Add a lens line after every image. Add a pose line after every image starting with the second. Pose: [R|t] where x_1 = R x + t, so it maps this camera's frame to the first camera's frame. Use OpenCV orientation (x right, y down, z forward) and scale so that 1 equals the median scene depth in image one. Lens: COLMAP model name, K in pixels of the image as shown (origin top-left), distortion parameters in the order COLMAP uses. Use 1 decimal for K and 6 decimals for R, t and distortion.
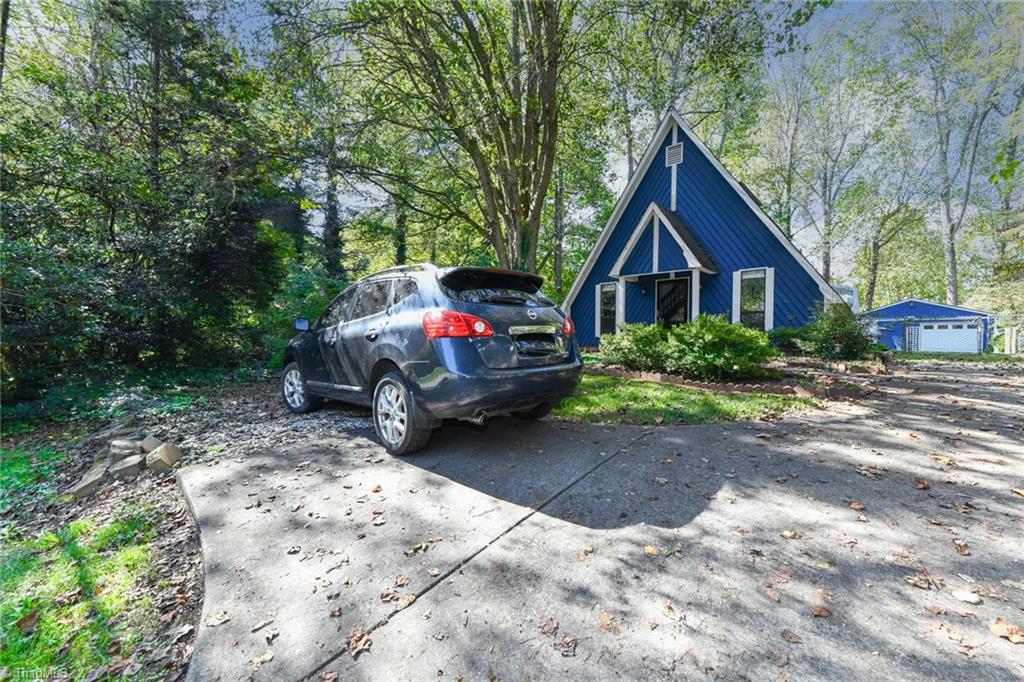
lens RADIAL K [[409.8, 0, 514.5], [0, 409.8, 342.1], [0, 0, 1]] dist [0.025543, -0.007939]
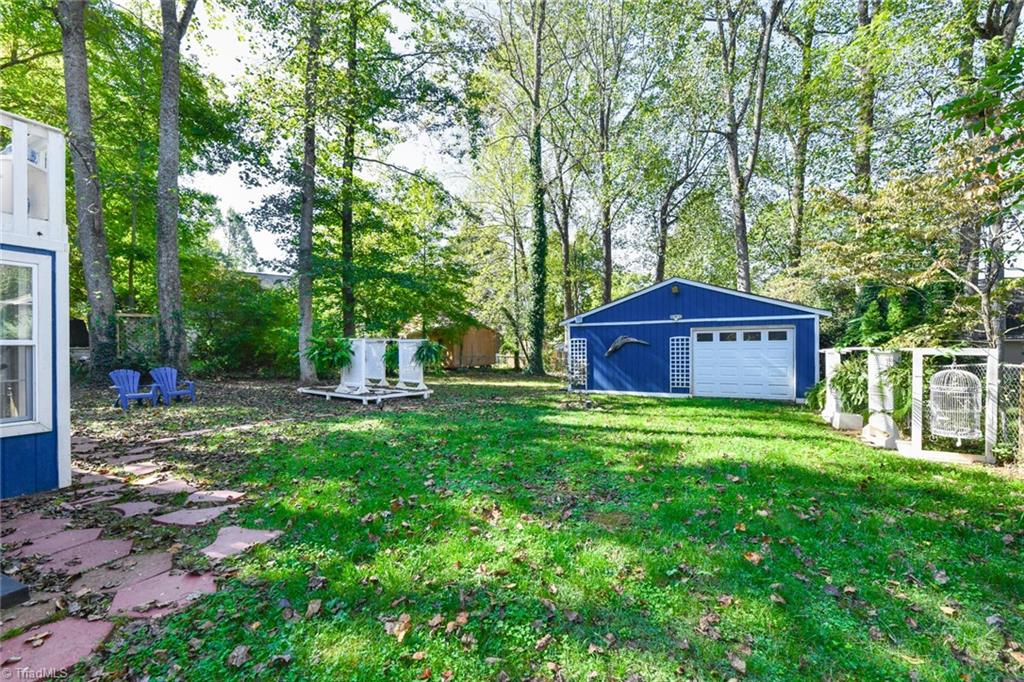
lens RADIAL K [[408.5, 0, 520.8], [0, 408.5, 339.2], [0, 0, 1]] dist [0.027595, 0.000109]
pose [[0.953866, -0.021826, 0.299438, 0.435311], [0.026055, 0.999609, -0.010135, -0.022841], [-0.299100, 0.017469, 0.954062, 0.410576]]
